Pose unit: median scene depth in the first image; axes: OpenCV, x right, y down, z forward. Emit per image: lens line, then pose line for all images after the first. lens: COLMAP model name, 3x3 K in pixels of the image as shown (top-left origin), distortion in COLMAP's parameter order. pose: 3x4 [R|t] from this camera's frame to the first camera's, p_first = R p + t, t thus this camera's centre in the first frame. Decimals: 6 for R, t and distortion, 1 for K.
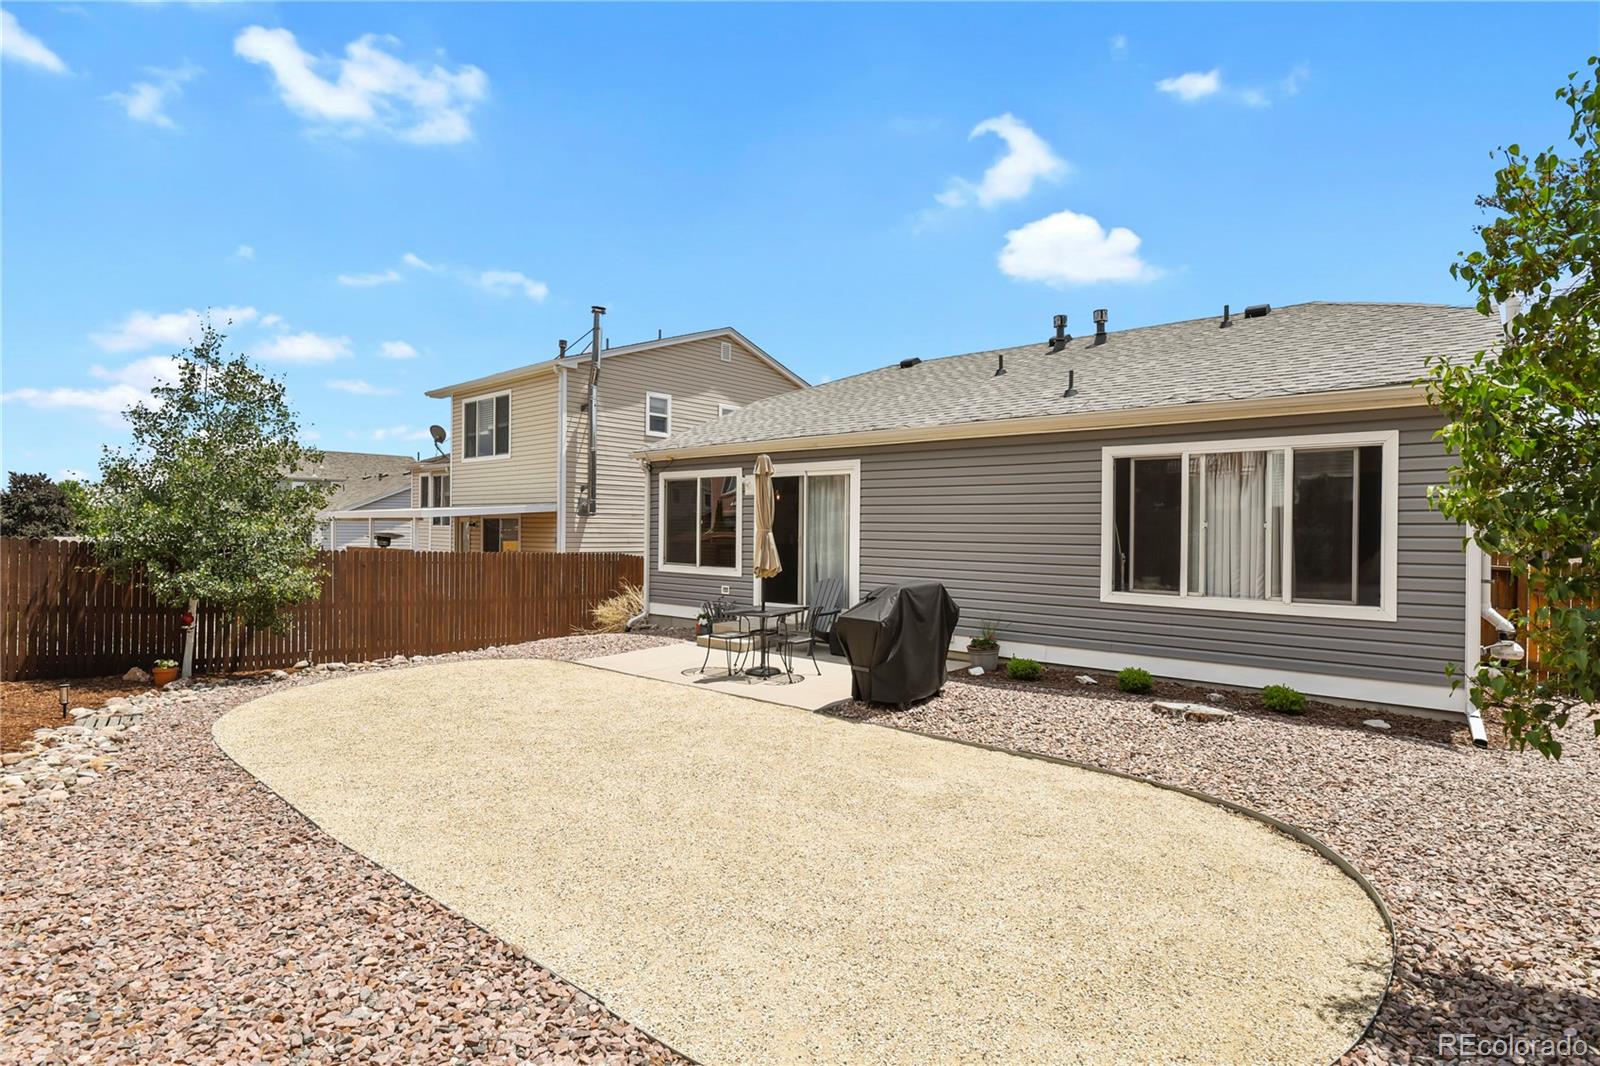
lens RADIAL K [[780.6, 0, 809.8], [0, 780.6, 529.5], [0, 0, 1]] dist [-0.008895, -0.005943]
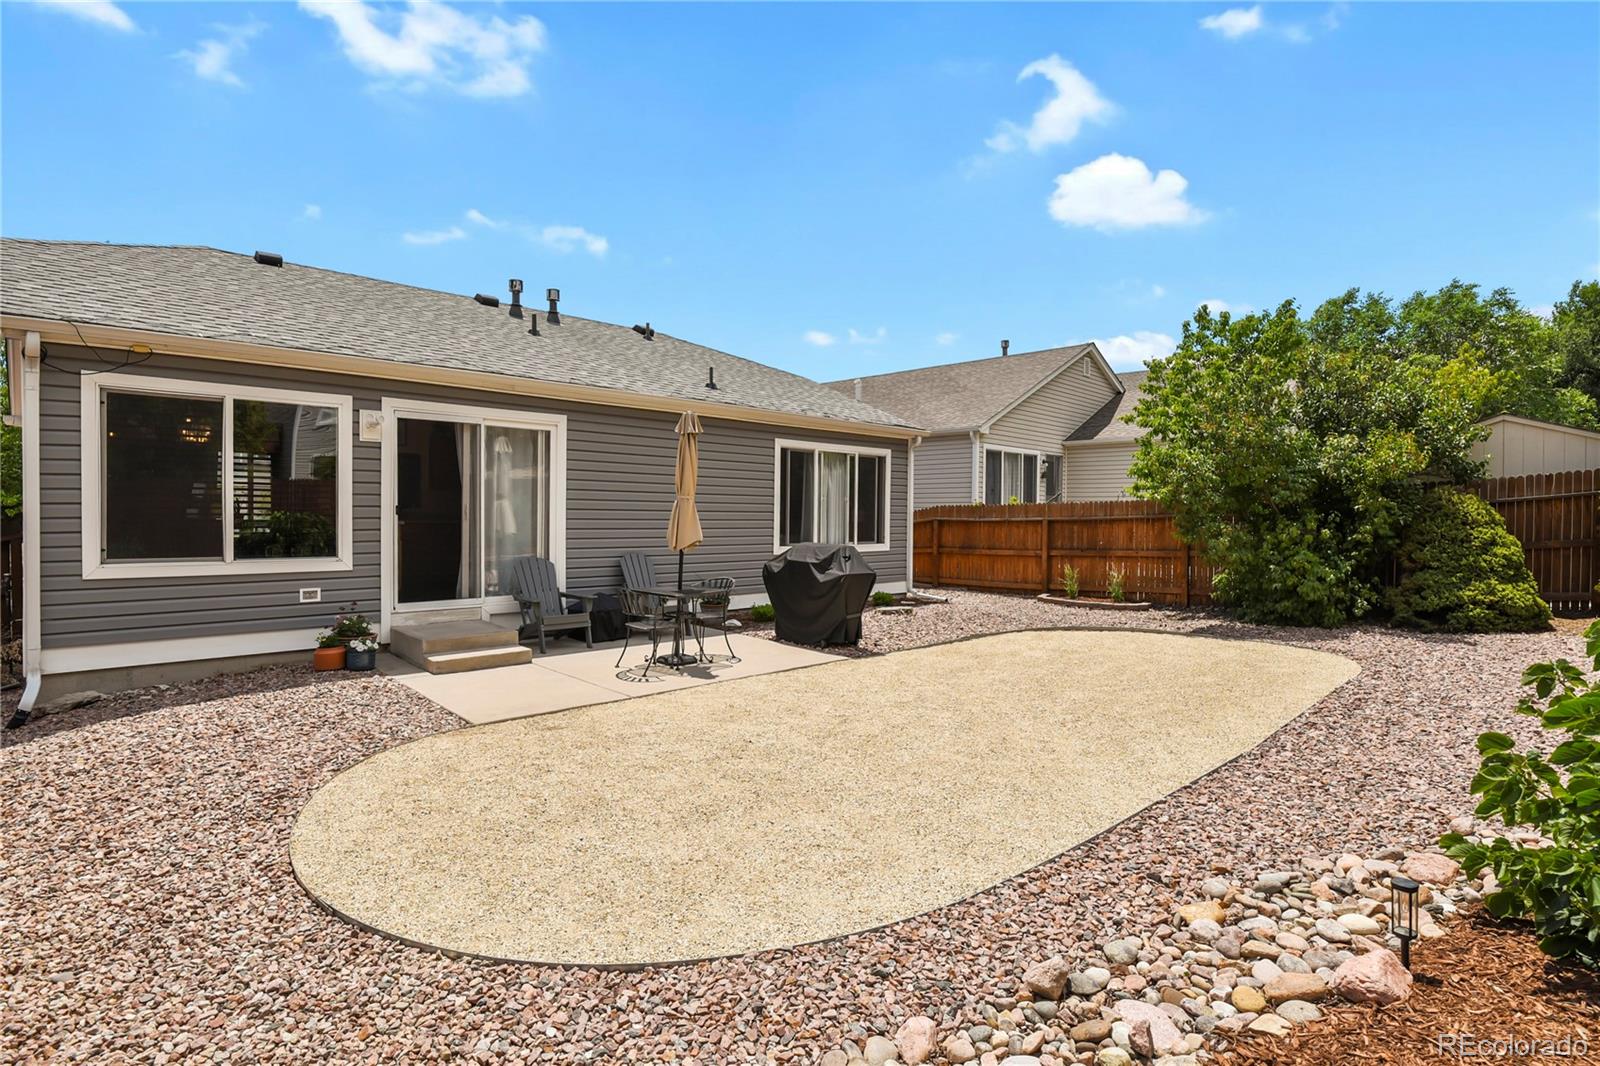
lens RADIAL K [[780.6, 0, 809.8], [0, 780.6, 529.5], [0, 0, 1]] dist [-0.008895, -0.005943]
pose [[0.112959, -0.026432, 0.993248, -0.670254], [-0.003805, 0.999627, 0.027035, 0.007702], [-0.993592, -0.006833, 0.112816, 0.585531]]
